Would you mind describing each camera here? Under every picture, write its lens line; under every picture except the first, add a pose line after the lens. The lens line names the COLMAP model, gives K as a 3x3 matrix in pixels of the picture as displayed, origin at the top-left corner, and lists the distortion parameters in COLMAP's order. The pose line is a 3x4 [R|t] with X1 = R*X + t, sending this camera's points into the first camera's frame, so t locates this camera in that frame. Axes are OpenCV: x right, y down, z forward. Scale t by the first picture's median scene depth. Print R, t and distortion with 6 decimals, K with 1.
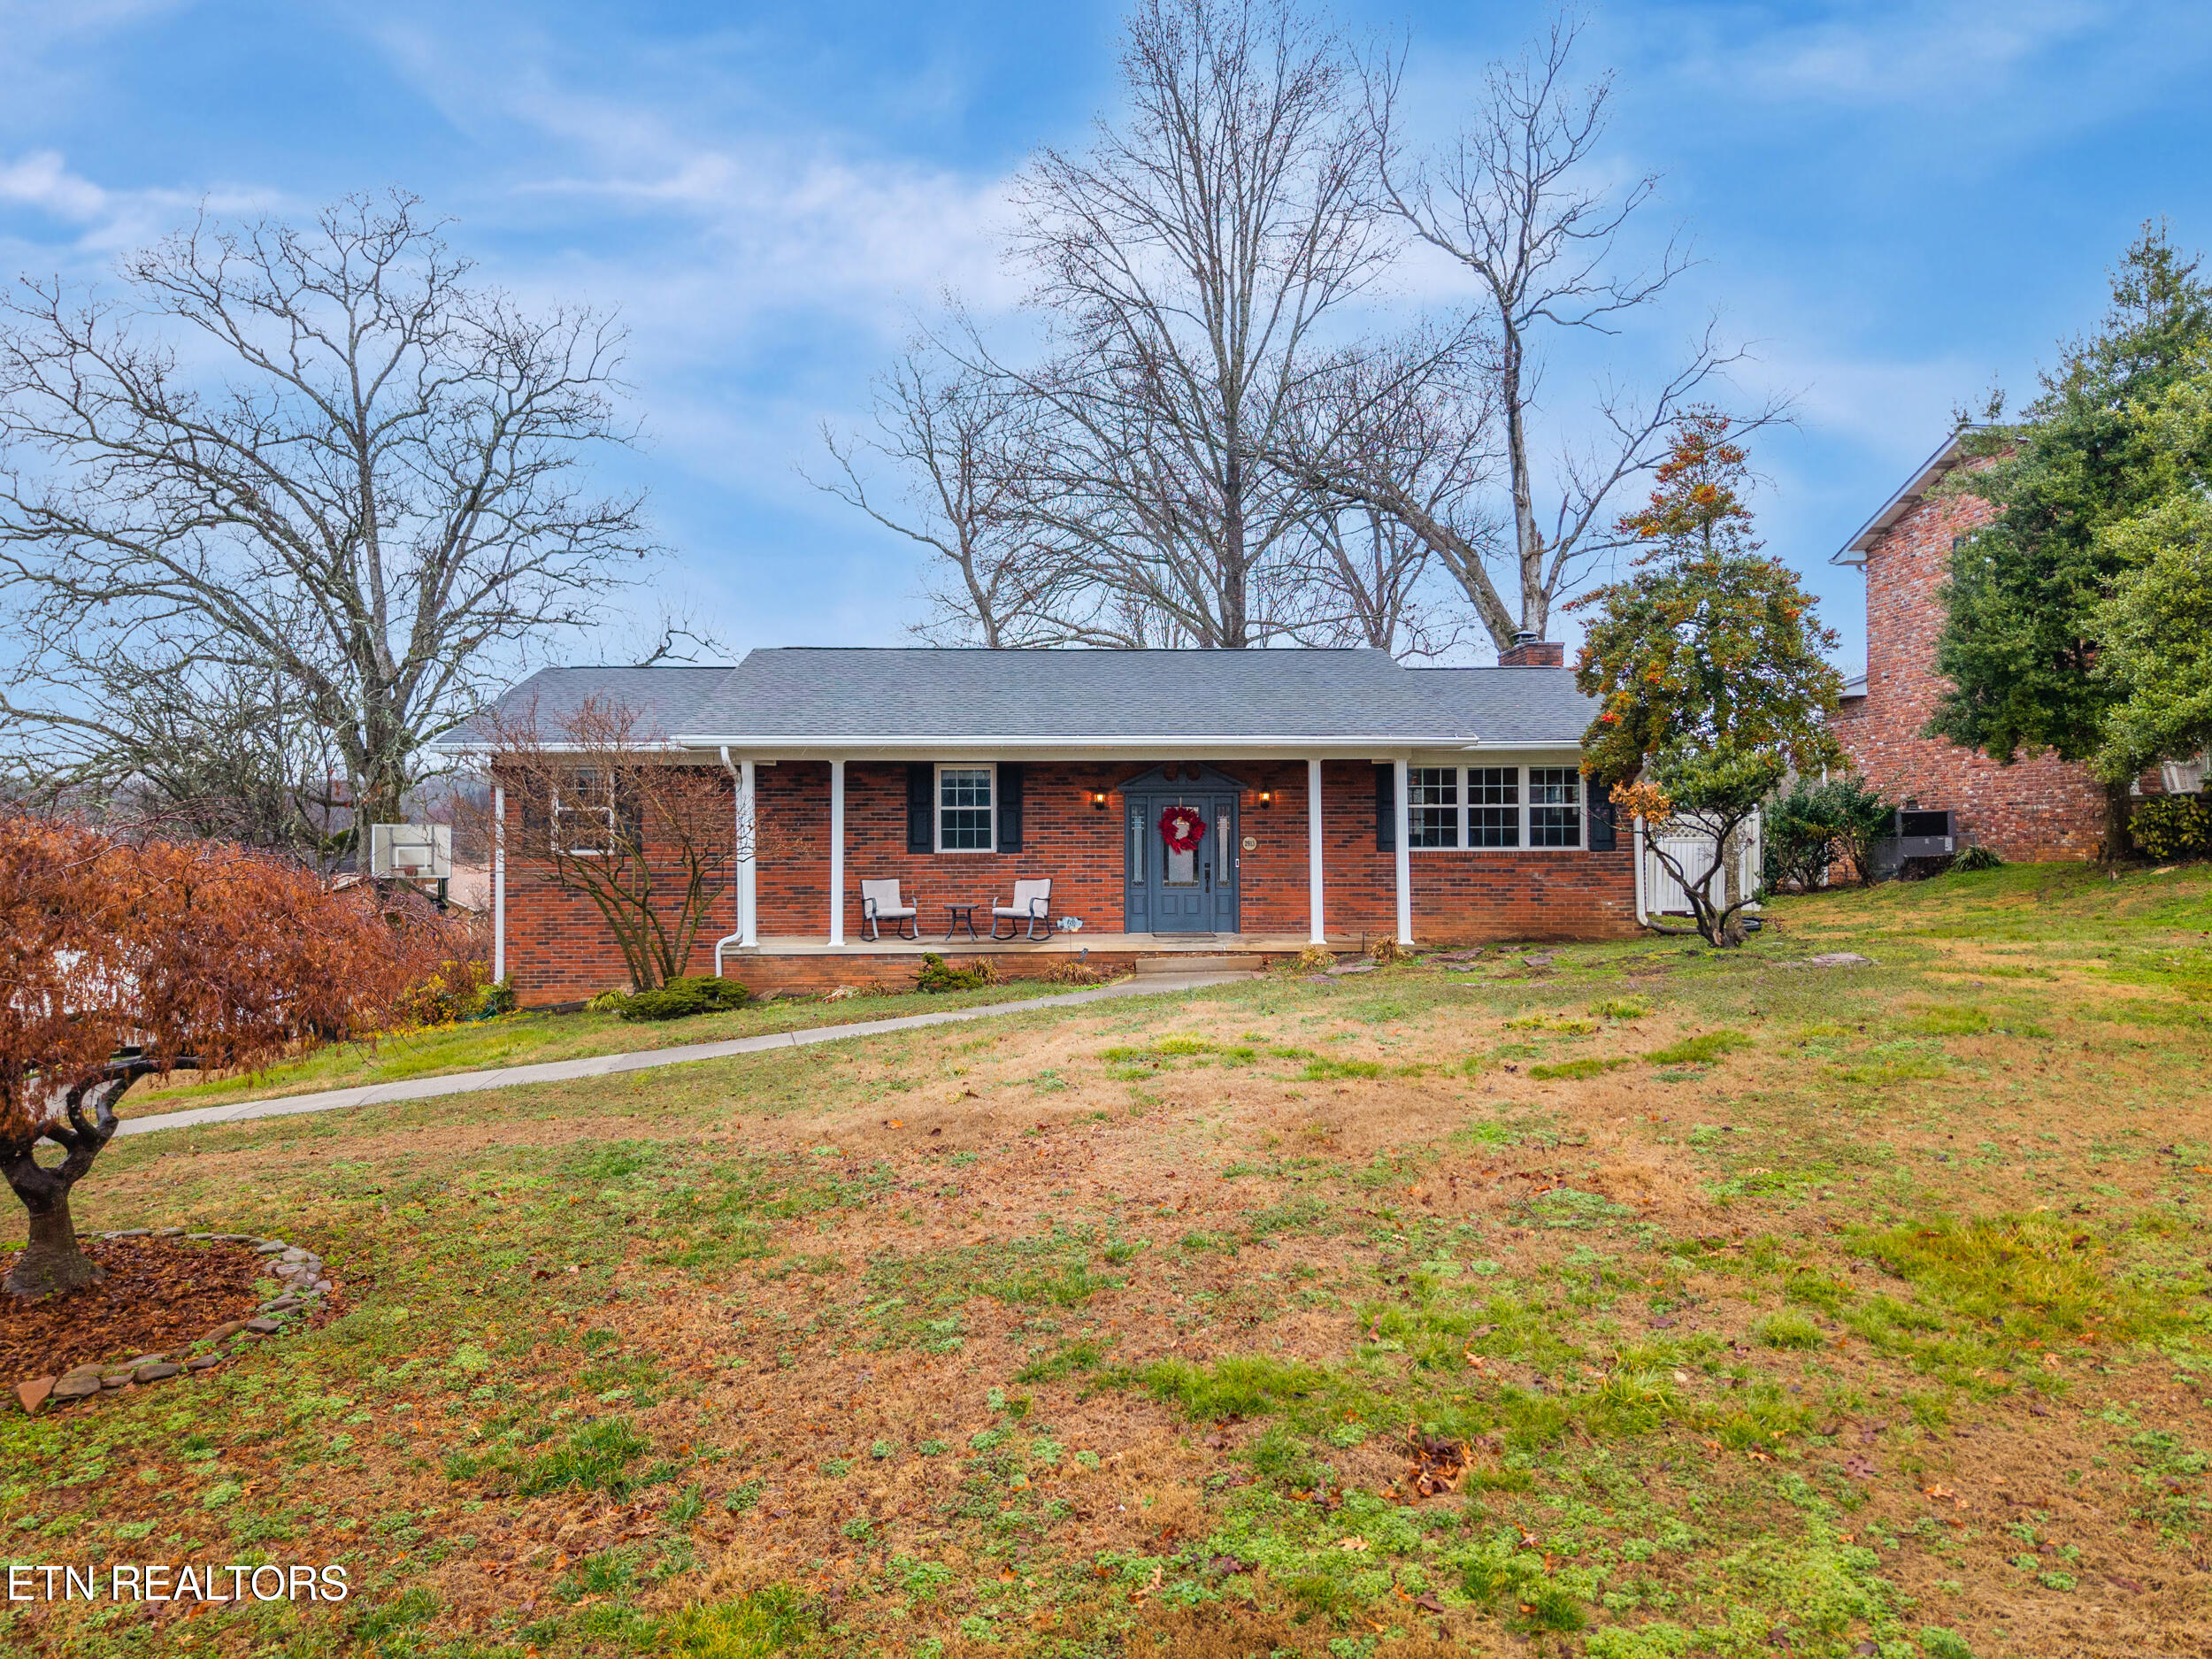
lens RADIAL K [[1517.3, 0, 1106.0], [0, 1517.3, 829.5], [0, 0, 1]] dist [-0.004956, -0.002373]
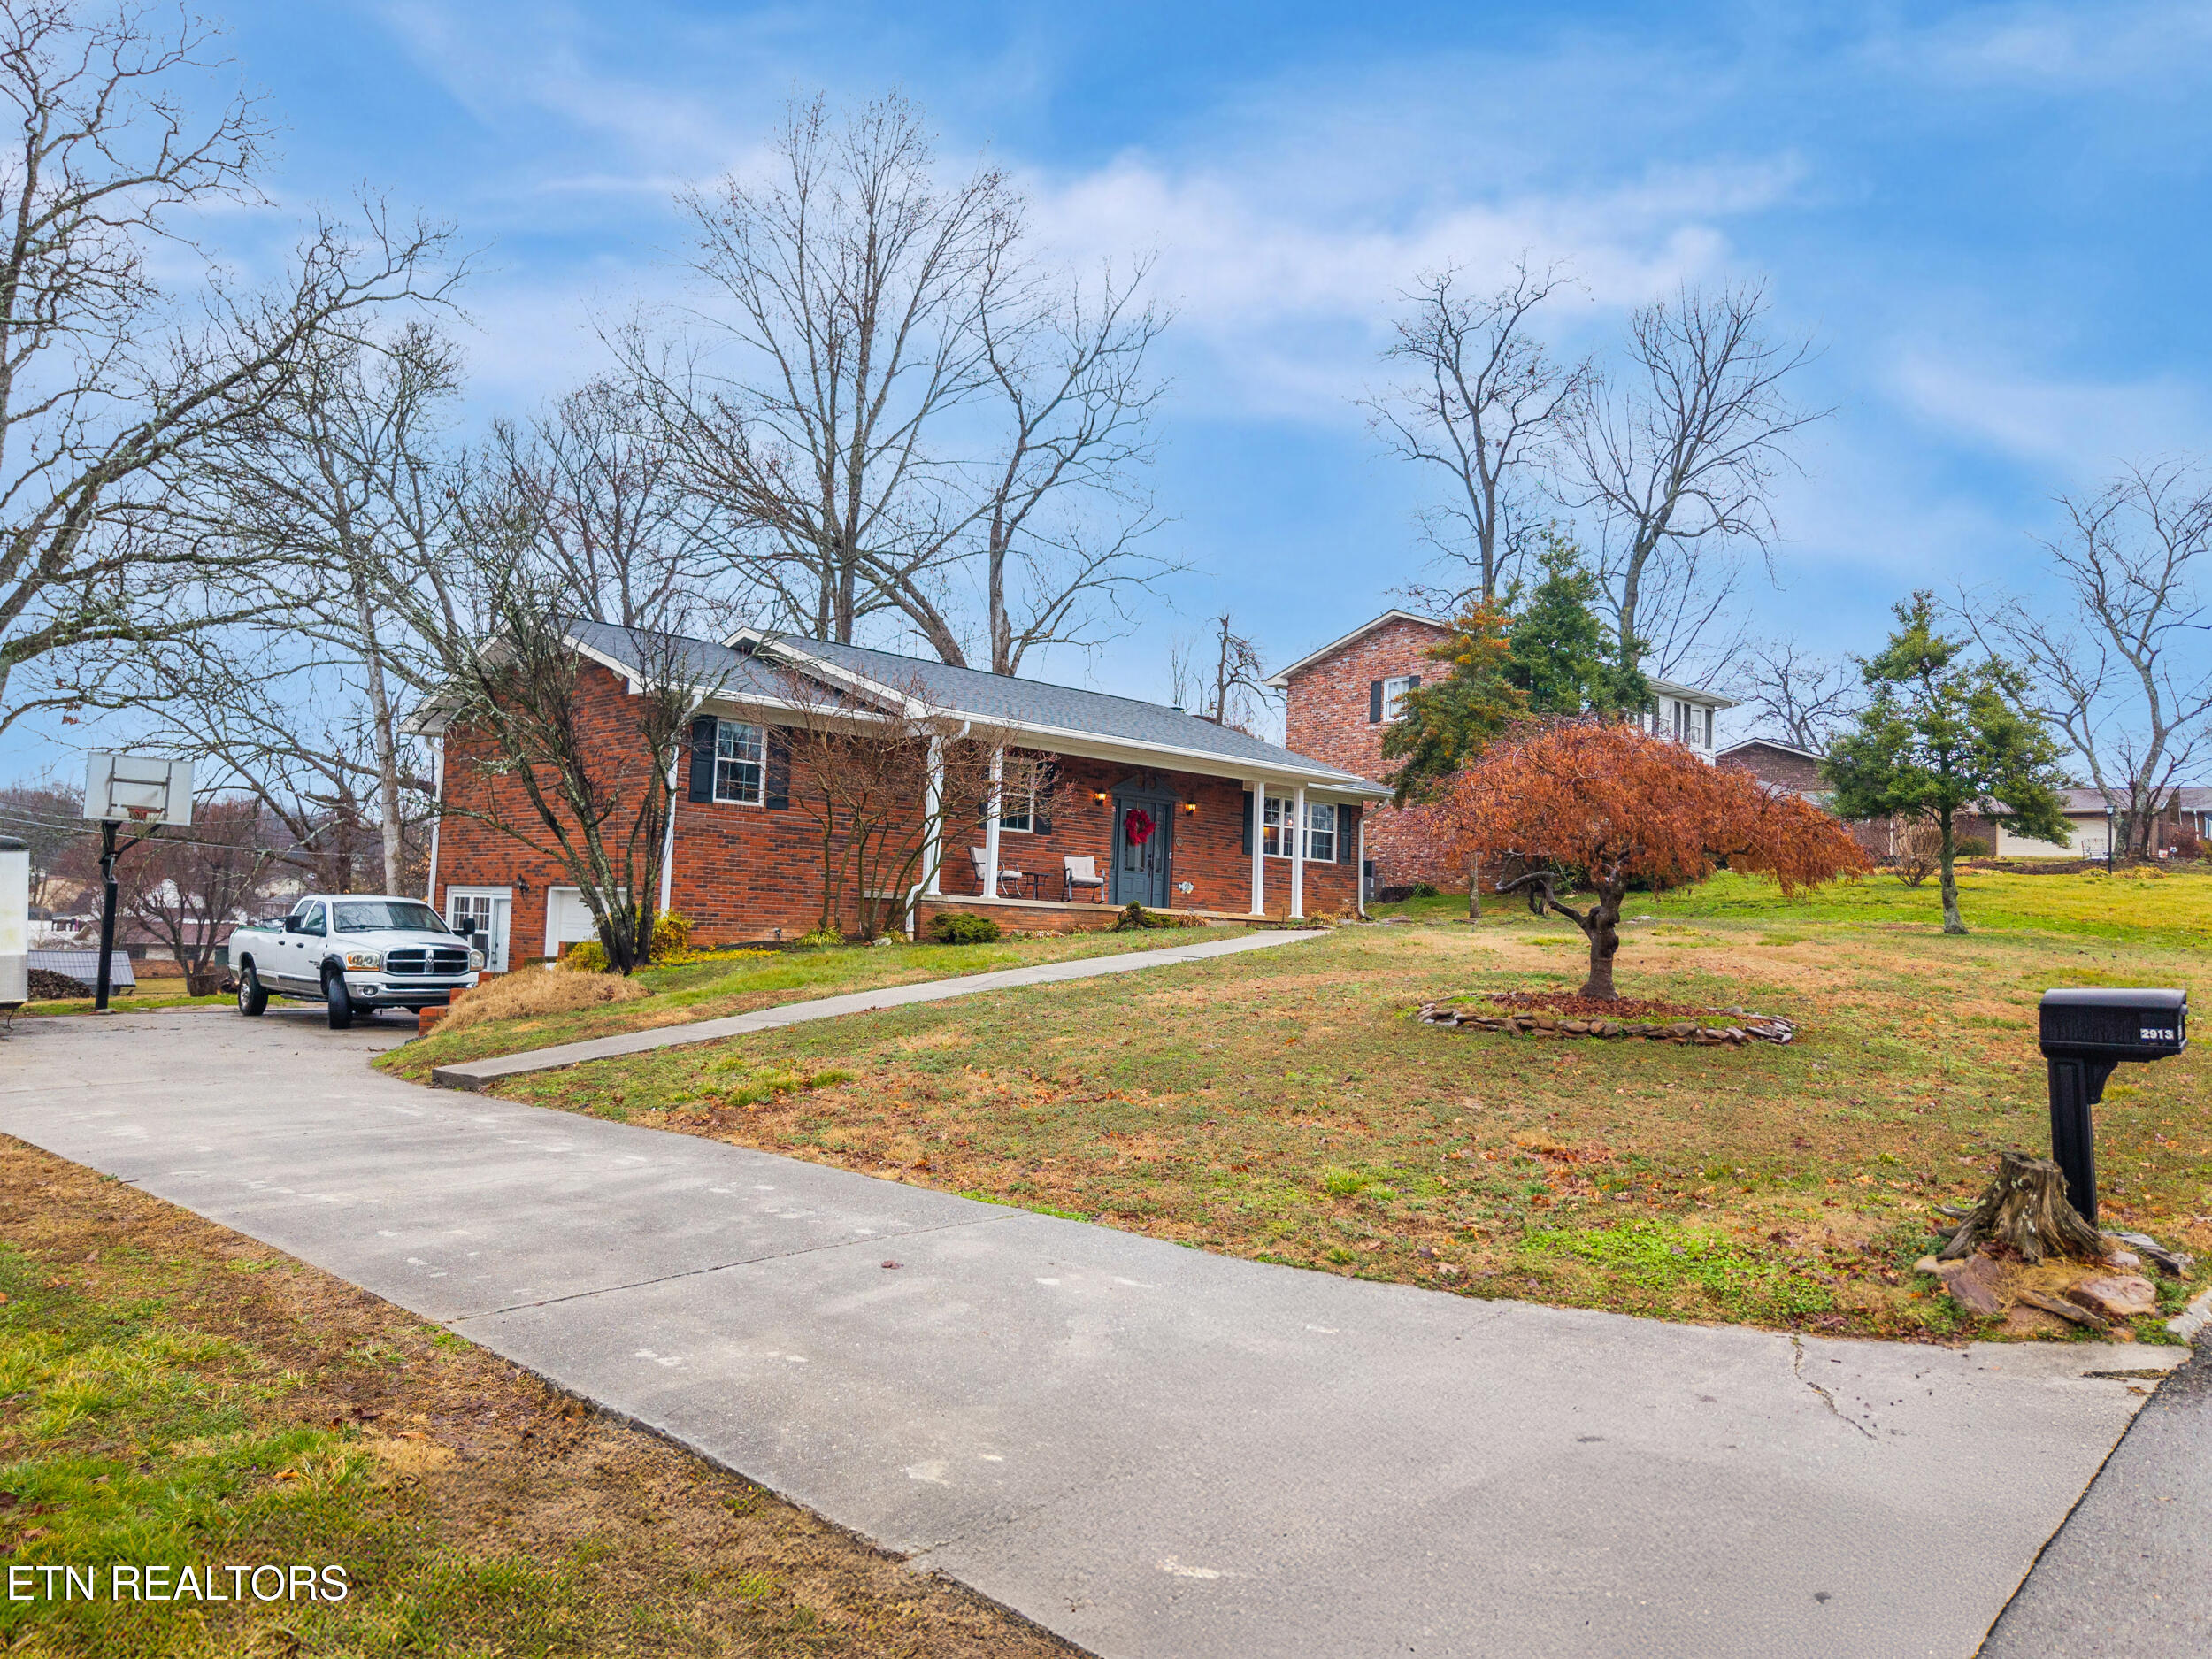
lens RADIAL K [[1575.7, 0, 1142.0], [0, 1575.7, 888.6], [0, 0, 1]] dist [0.060597, -0.000841]
pose [[0.728250, 0.055119, 0.683092, -0.886790], [-0.048223, 0.998411, -0.029151, 0.093554], [-0.683613, -0.011712, 0.729751, -0.003633]]
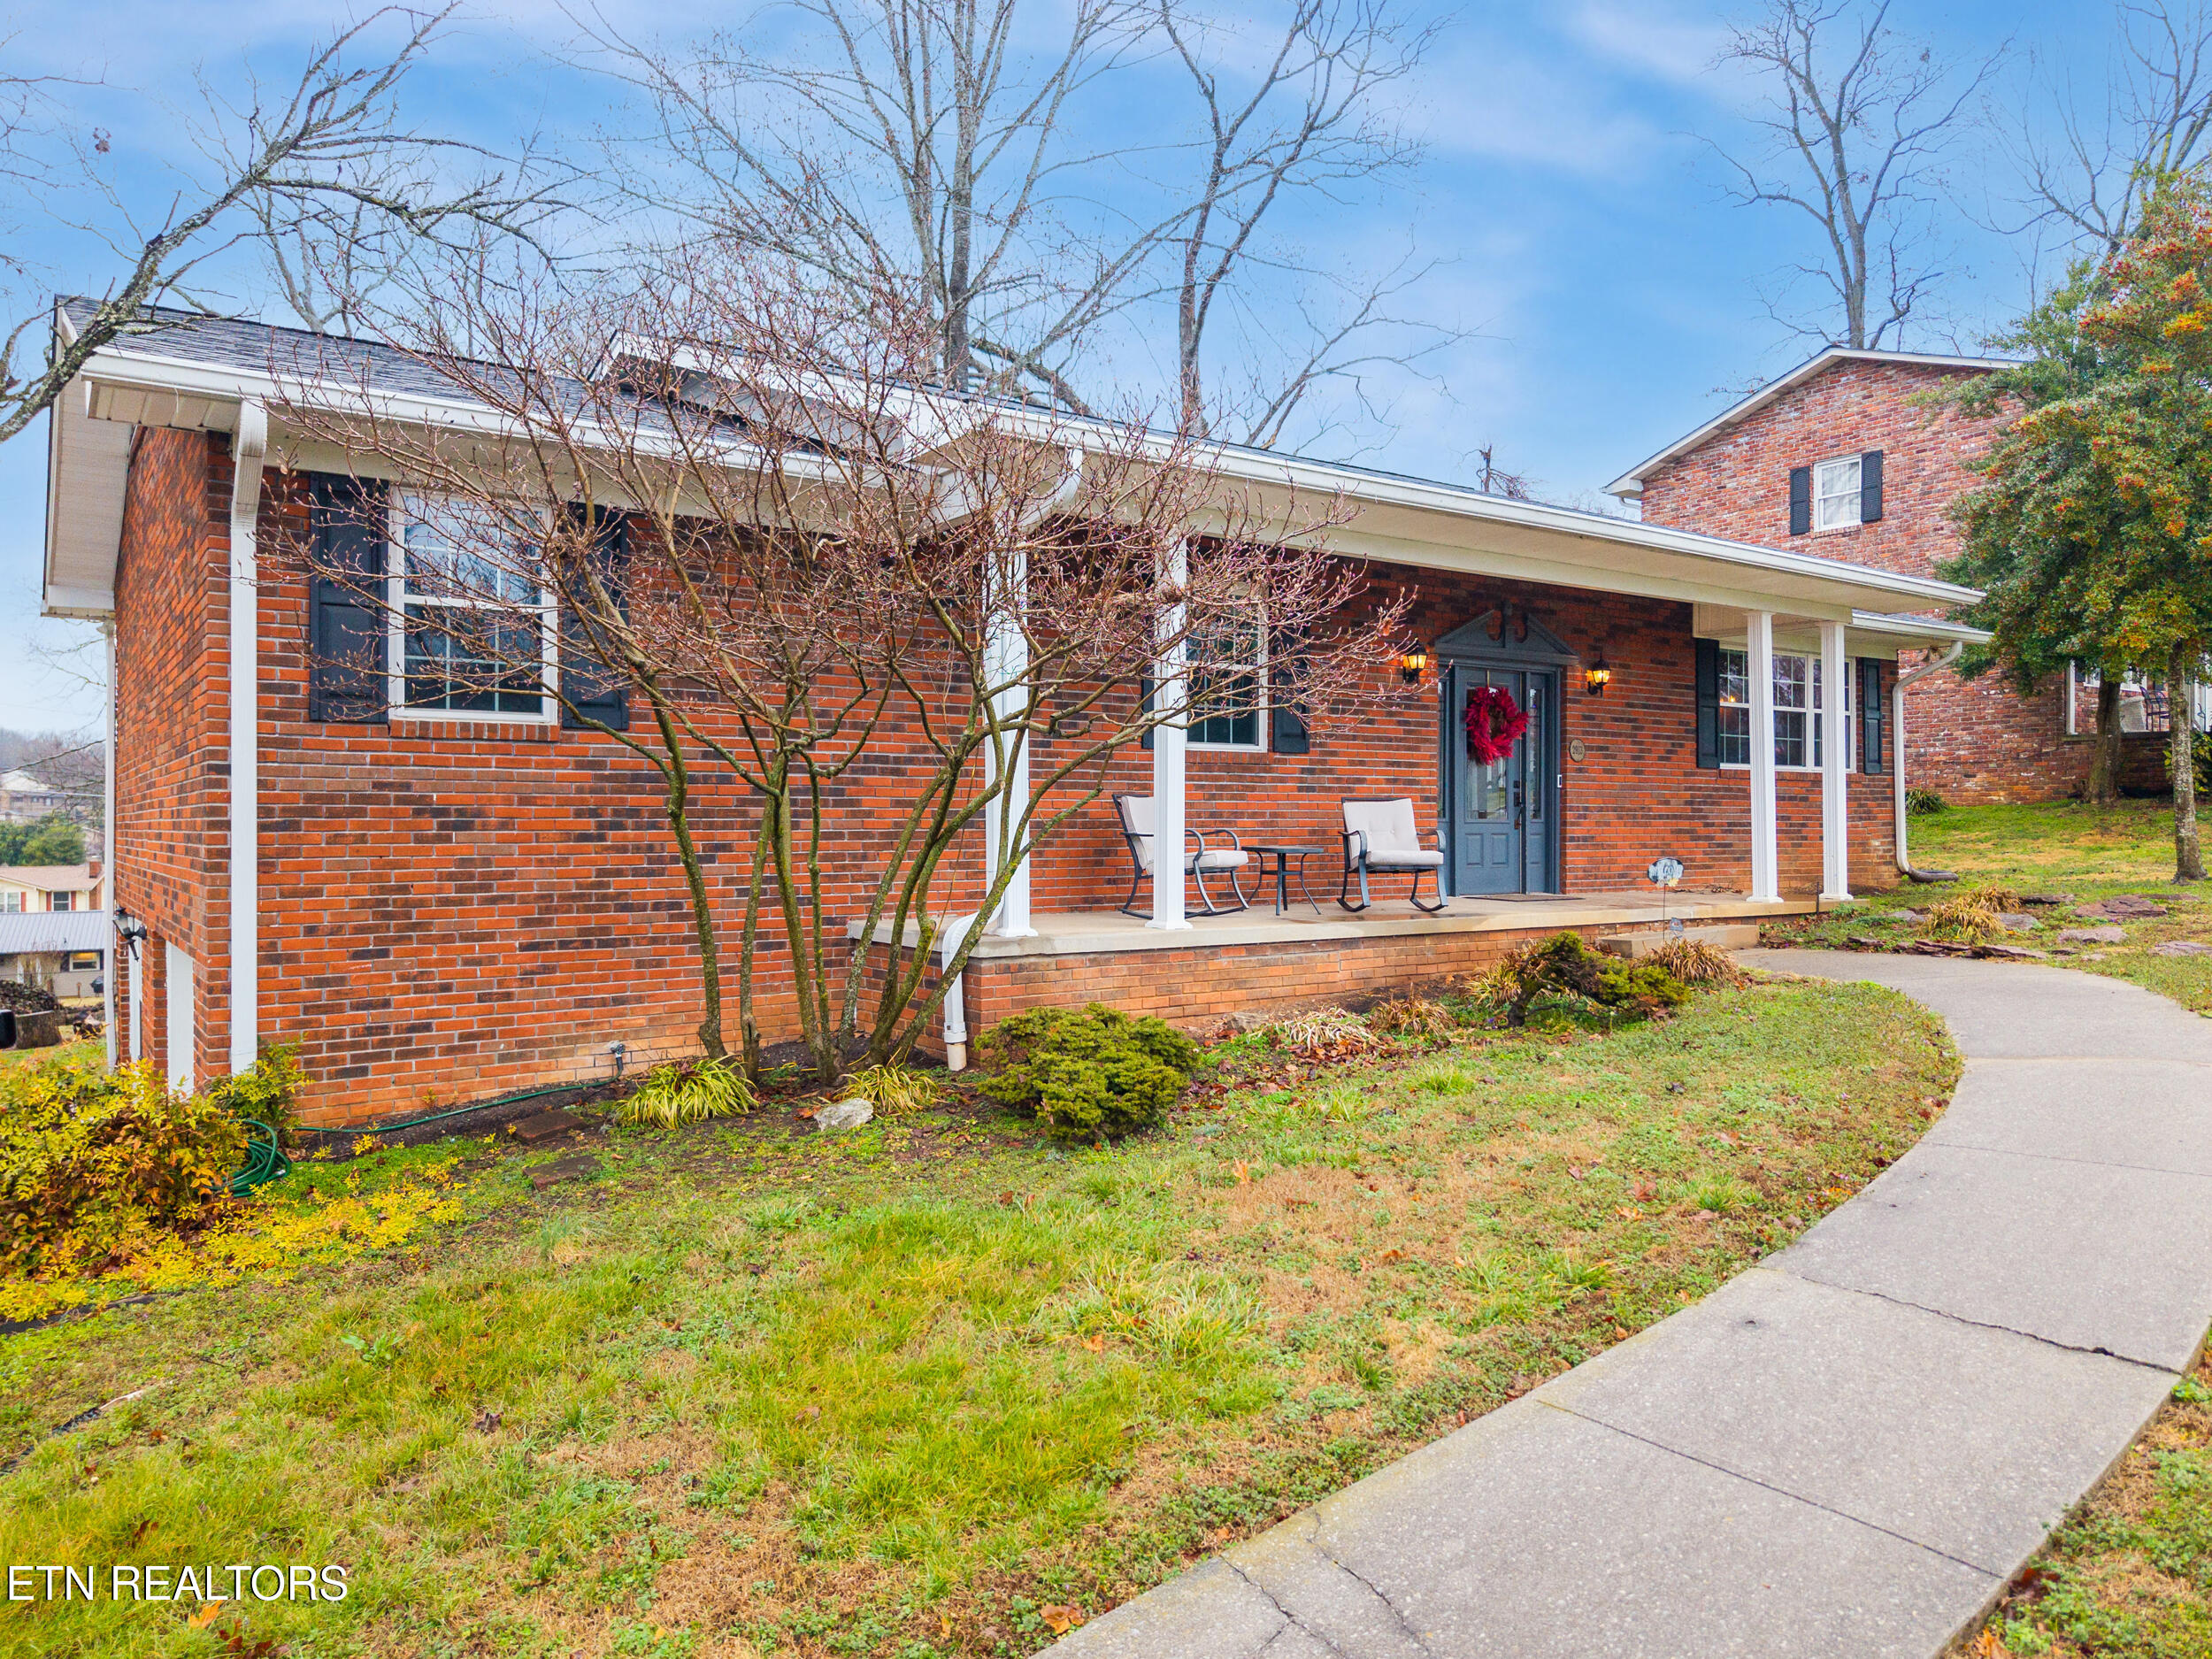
lens RADIAL K [[1517.3, 0, 1106.0], [0, 1517.3, 829.5], [0, 0, 1]] dist [-0.004956, -0.002373]
pose [[0.833045, 0.003817, 0.553192, -0.419860], [-0.008298, 0.999950, 0.005596, 0.040211], [-0.553143, -0.009252, 0.833035, 0.580798]]
